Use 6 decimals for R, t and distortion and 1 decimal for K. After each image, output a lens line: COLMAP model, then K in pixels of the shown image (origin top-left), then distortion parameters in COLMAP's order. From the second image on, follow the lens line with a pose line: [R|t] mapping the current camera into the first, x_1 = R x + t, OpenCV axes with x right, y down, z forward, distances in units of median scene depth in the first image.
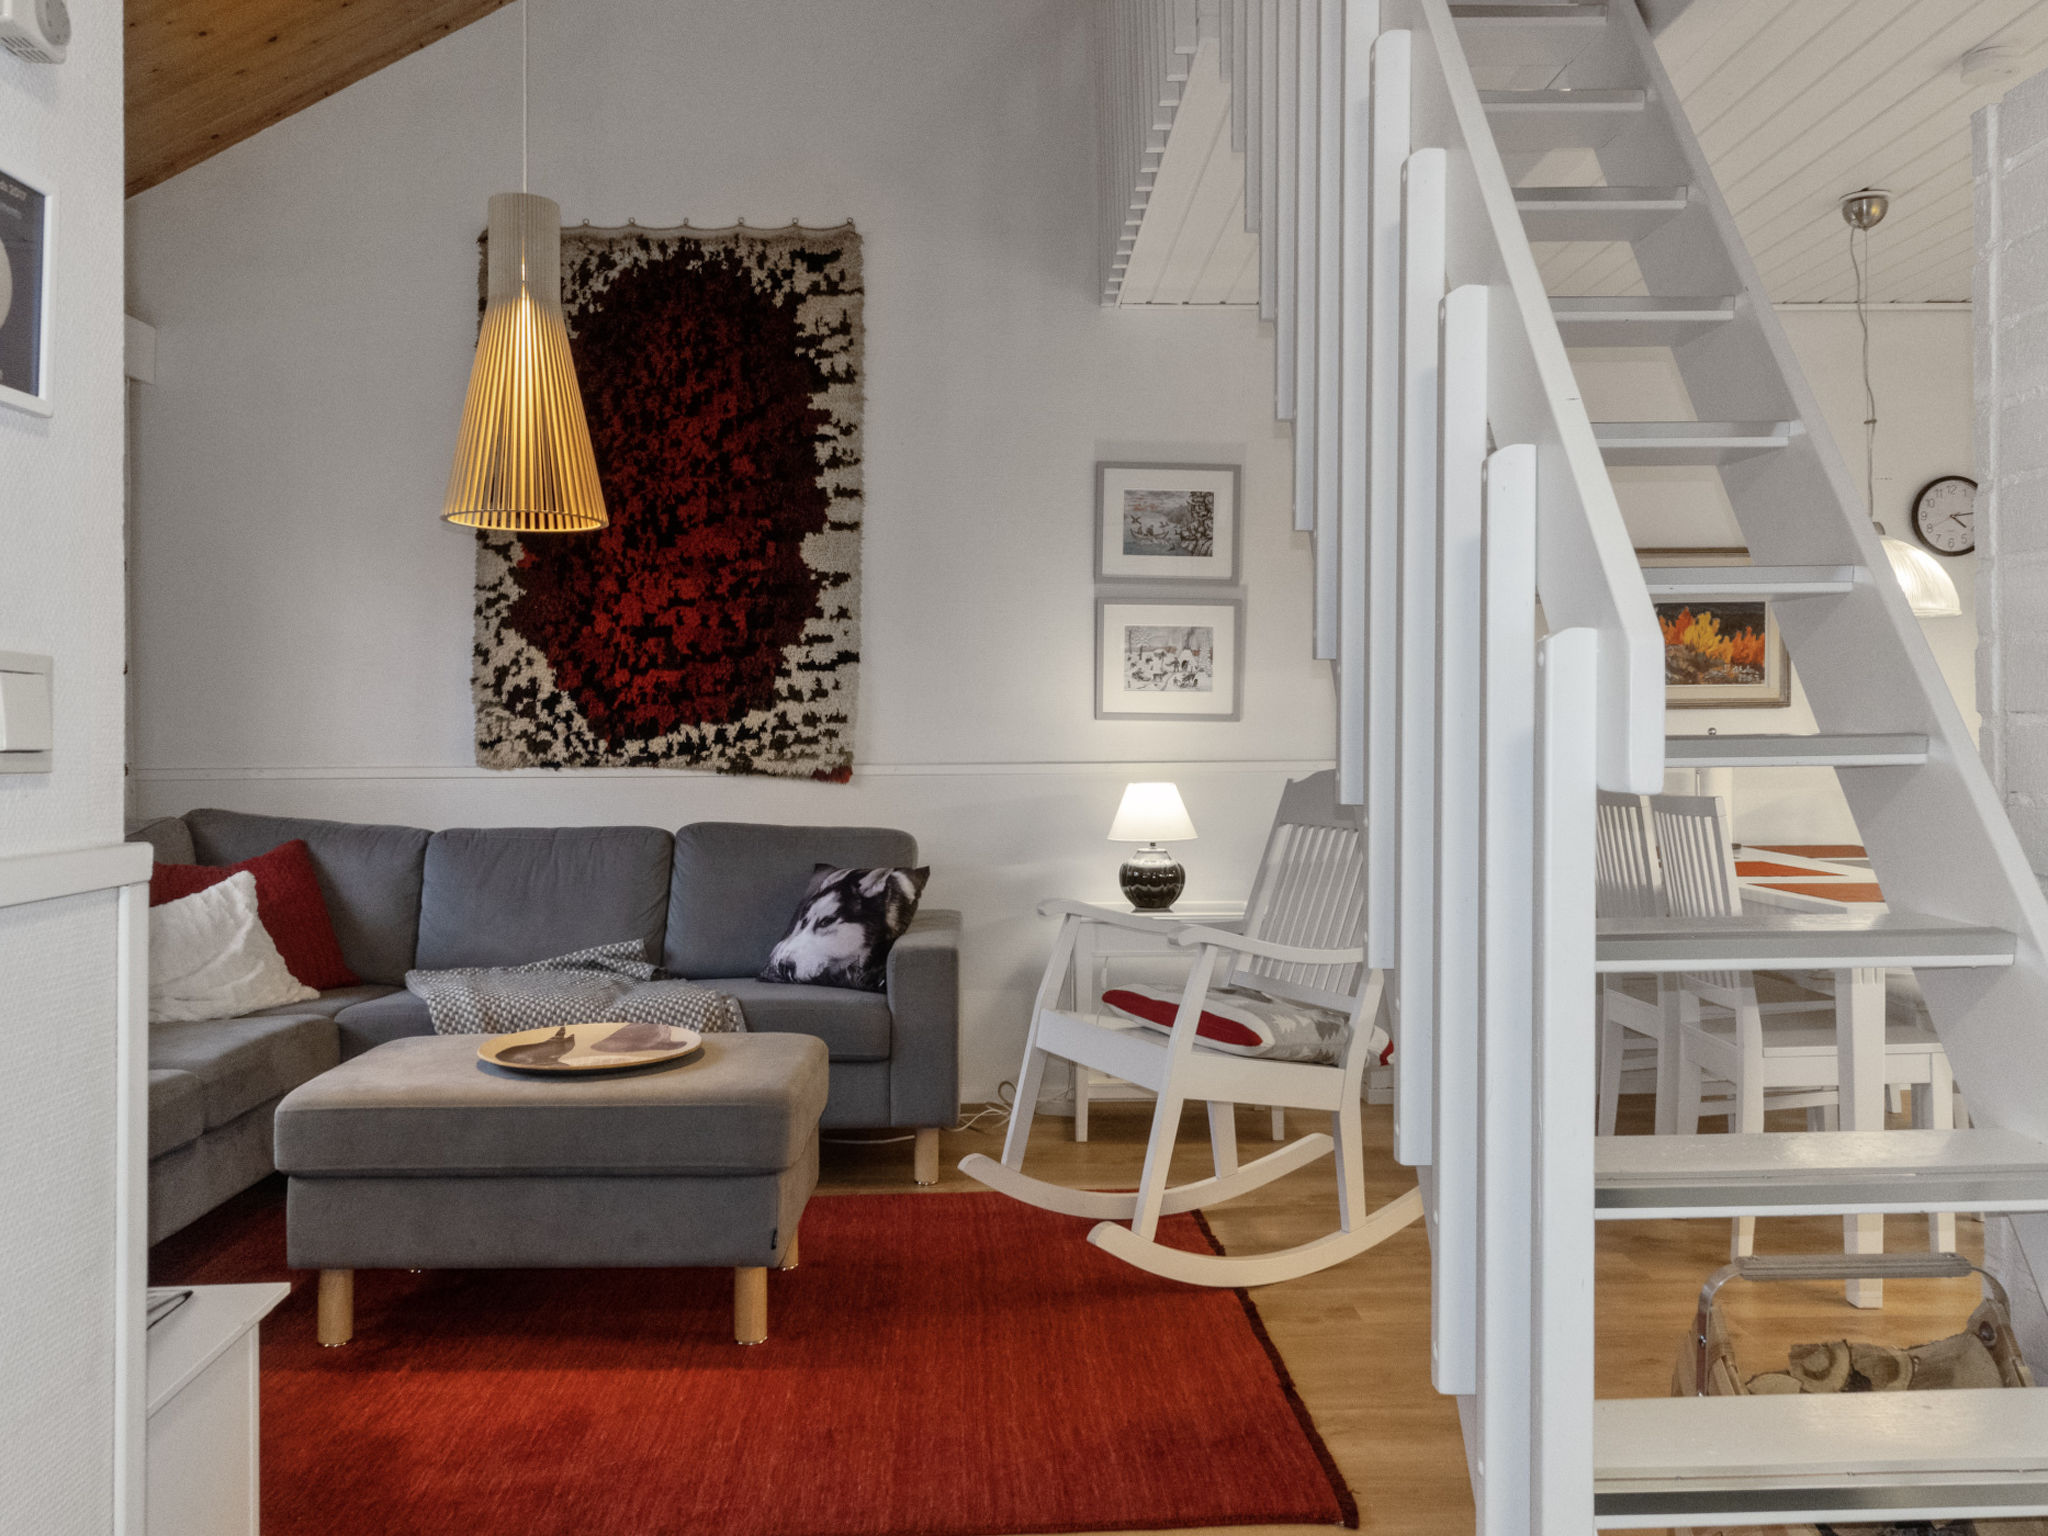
lens RADIAL K [[1580.6, 0, 1032.0], [0, 1580.6, 716.2], [0, 0, 1]] dist [0.005544, -0.007320]
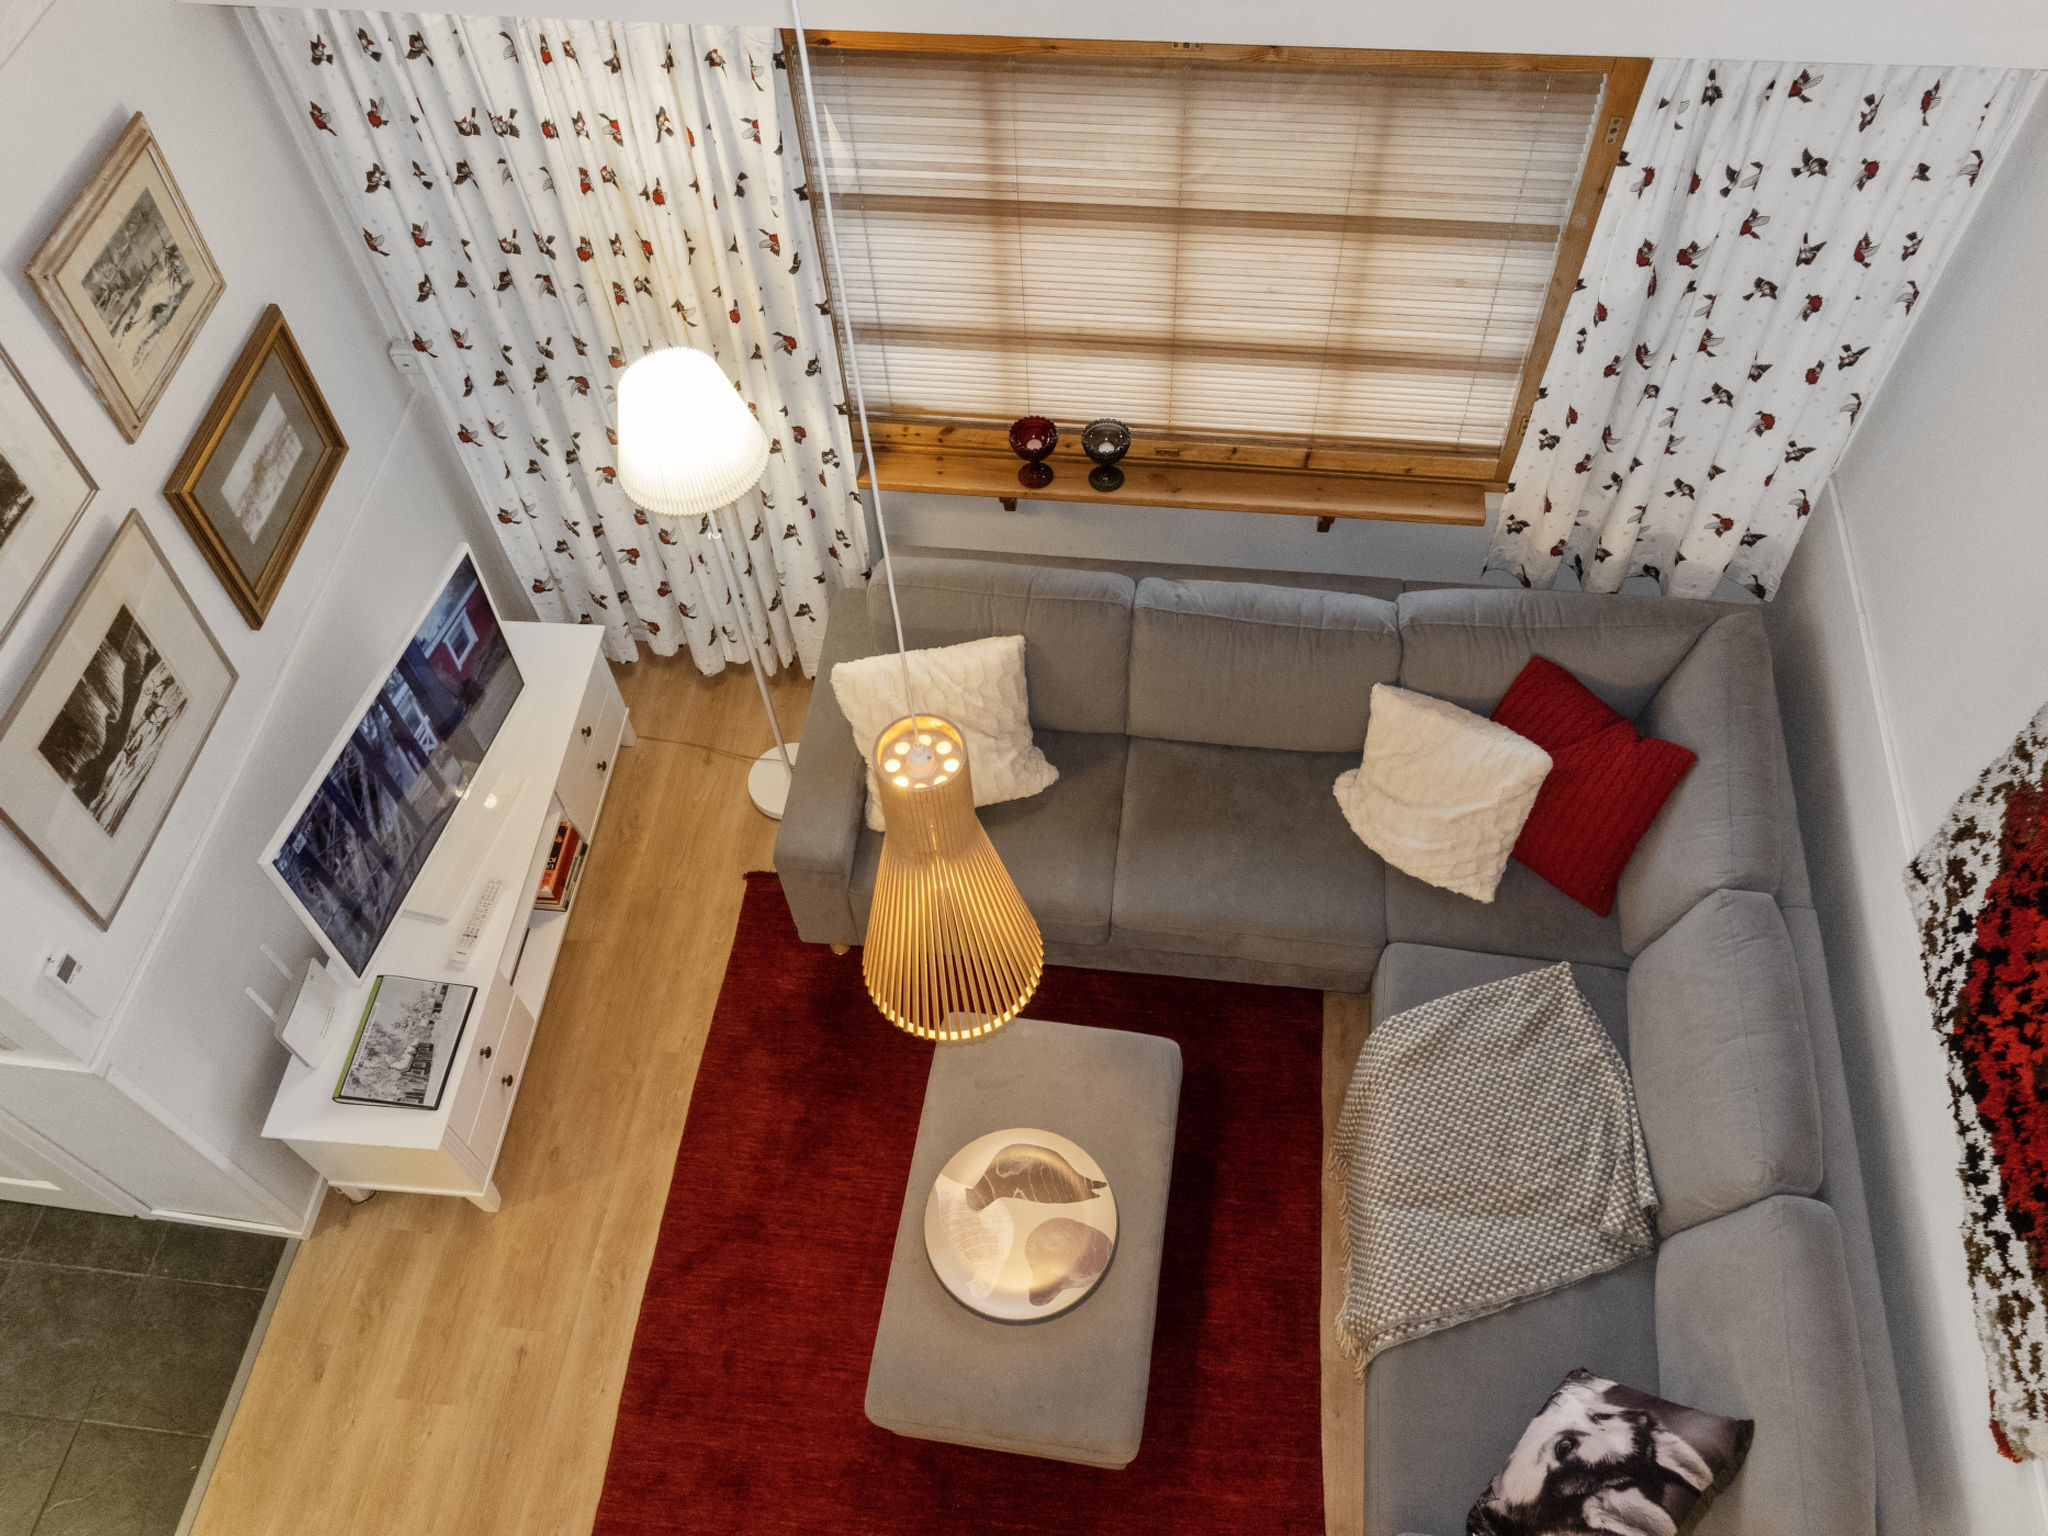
lens RADIAL K [[1580.6, 0, 1014.9], [0, 1580.6, 765.9], [0, 0, 1]] dist [0.005544, -0.007320]
pose [[-0.162665, 0.821213, -0.546946, 0.044739], [0.058680, 0.561399, 0.825462, -0.573972], [0.984935, 0.102180, -0.139509, 0.712288]]
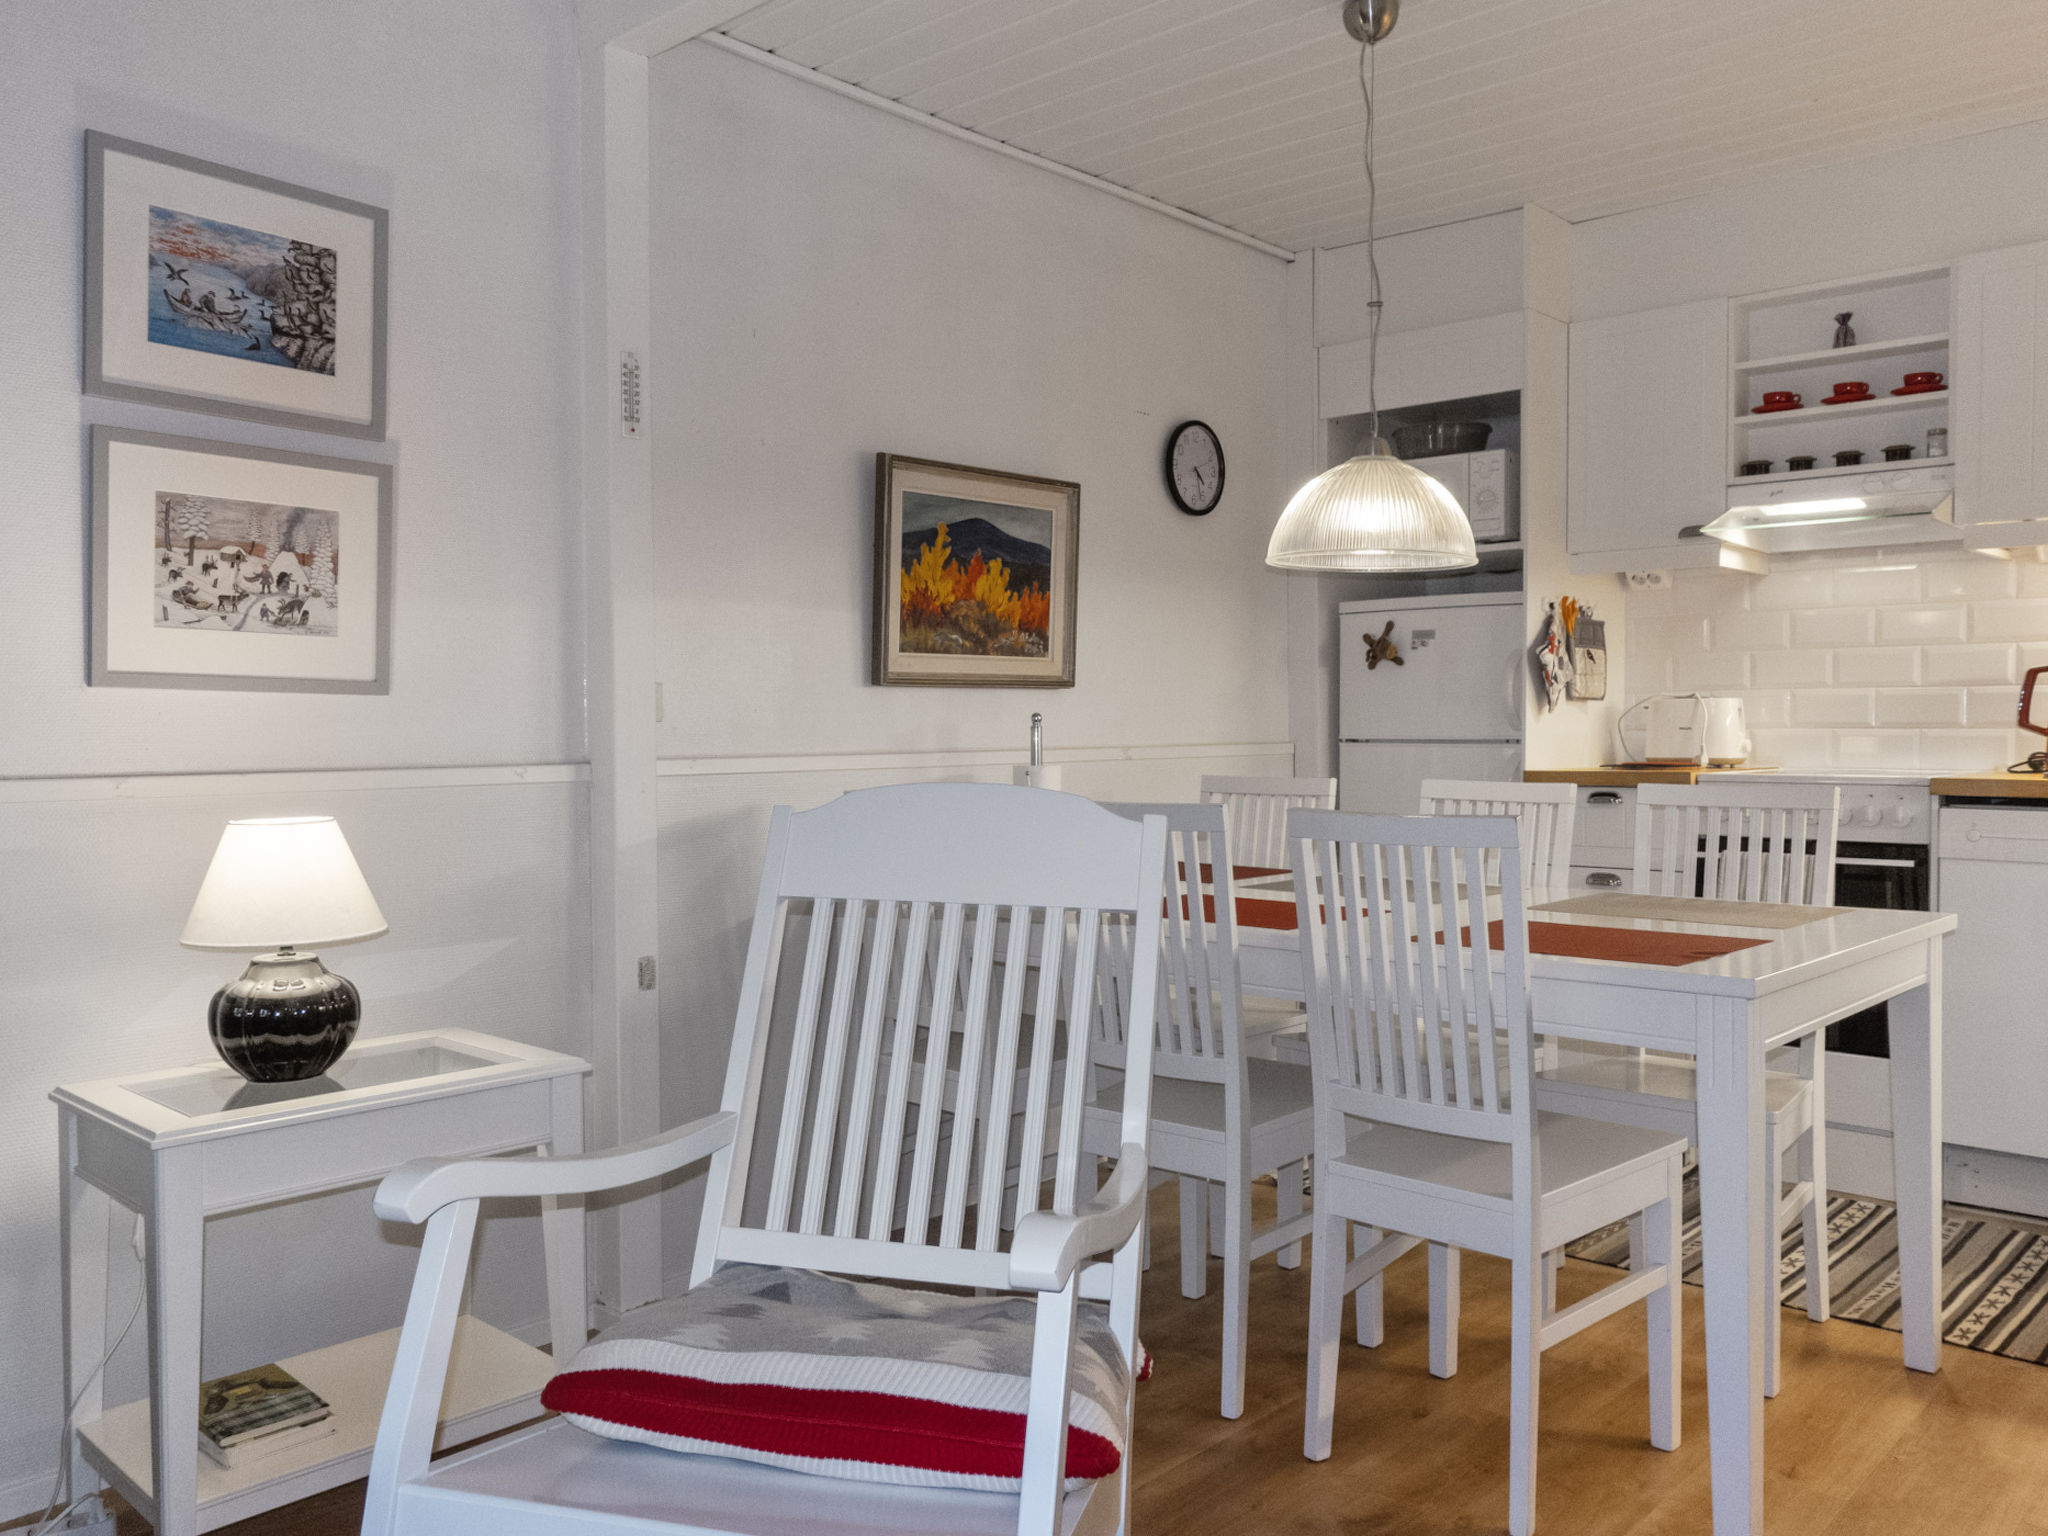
lens RADIAL K [[1580.6, 0, 1018.0], [0, 1580.6, 756.6], [0, 0, 1]] dist [0.005544, -0.007320]
pose [[0.678570, -0.013047, 0.734420, -0.118213], [-0.001986, 0.999806, 0.019597, 0.013443], [-0.734533, -0.014756, 0.678412, 0.489045]]
